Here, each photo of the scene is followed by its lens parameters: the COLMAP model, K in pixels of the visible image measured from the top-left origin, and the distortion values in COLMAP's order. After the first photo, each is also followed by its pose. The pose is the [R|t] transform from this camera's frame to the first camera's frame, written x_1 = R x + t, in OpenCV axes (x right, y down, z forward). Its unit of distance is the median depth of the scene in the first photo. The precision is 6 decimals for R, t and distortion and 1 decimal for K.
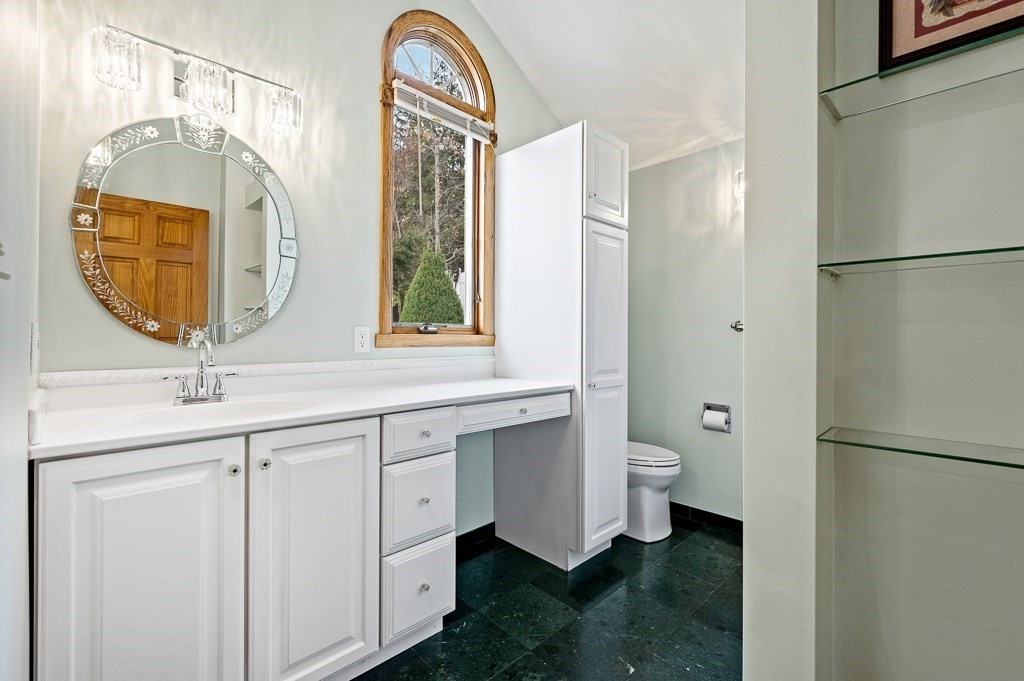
lens RADIAL K [[467.4, 0, 501.8], [0, 467.4, 336.2], [0, 0, 1]] dist [0.013364, 0.000105]
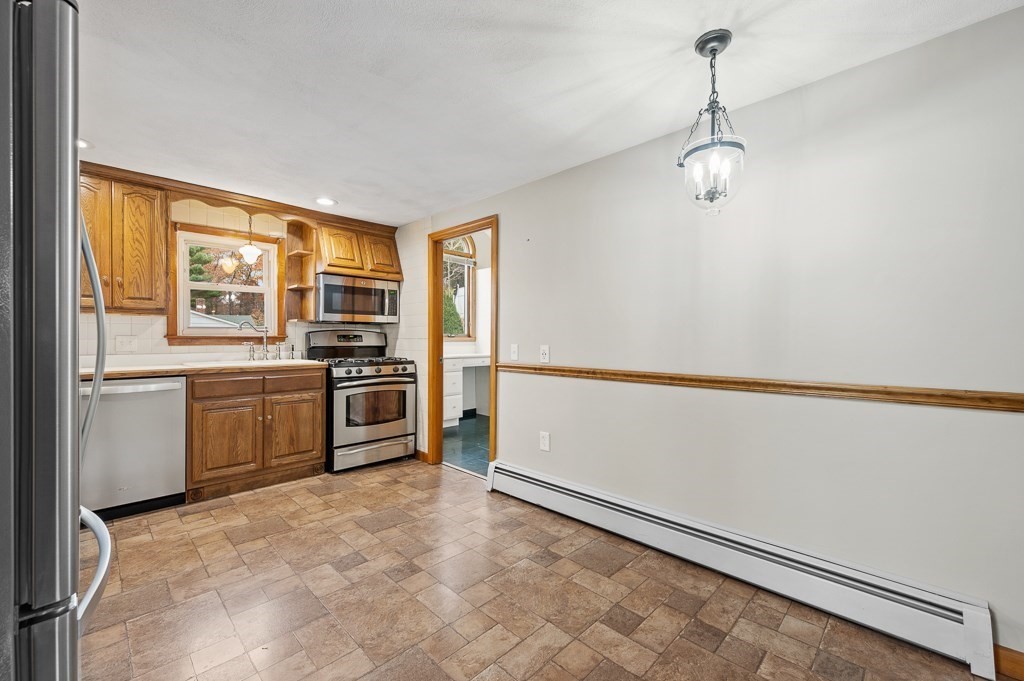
lens RADIAL K [[439.2, 0, 507.9], [0, 439.2, 334.6], [0, 0, 1]] dist [0.004311, -0.001847]
pose [[0.999612, -0.004214, 0.027545, 0.097065], [0.004262, 0.999989, -0.001684, -0.014033], [-0.027537, 0.001801, 0.999619, -1.481069]]
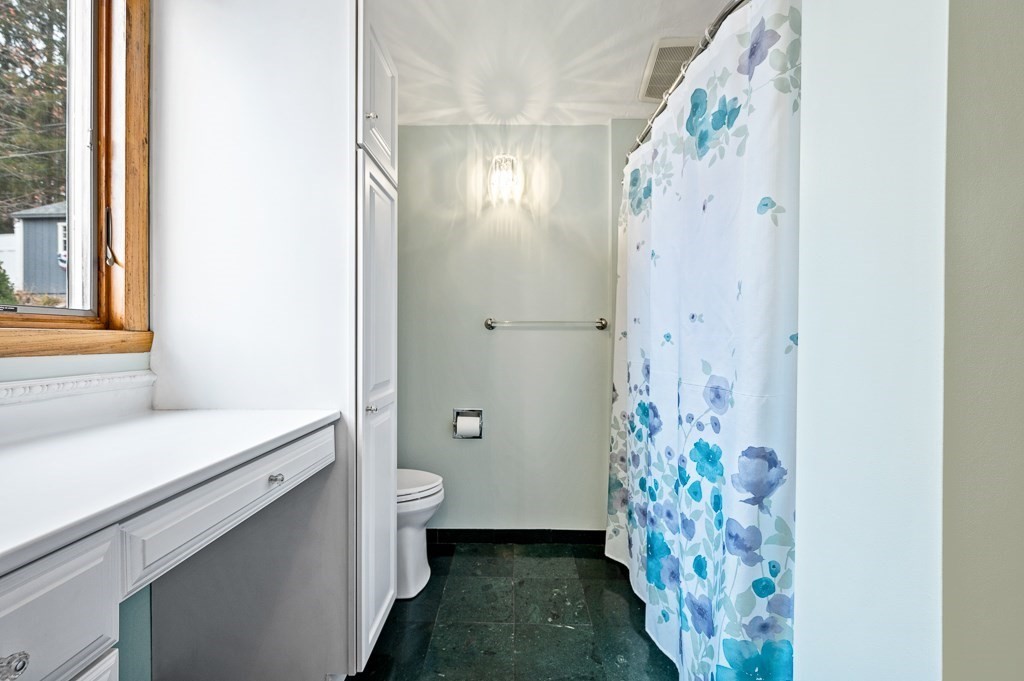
lens RADIAL K [[439.2, 0, 533.4], [0, 439.2, 339.5], [0, 0, 1]] dist [0.004311, -0.001847]
pose [[0.680606, -0.004743, 0.732635, -0.086441], [-0.002452, 0.999959, 0.008752, 0.001832], [-0.732646, -0.007753, 0.680566, 0.353067]]
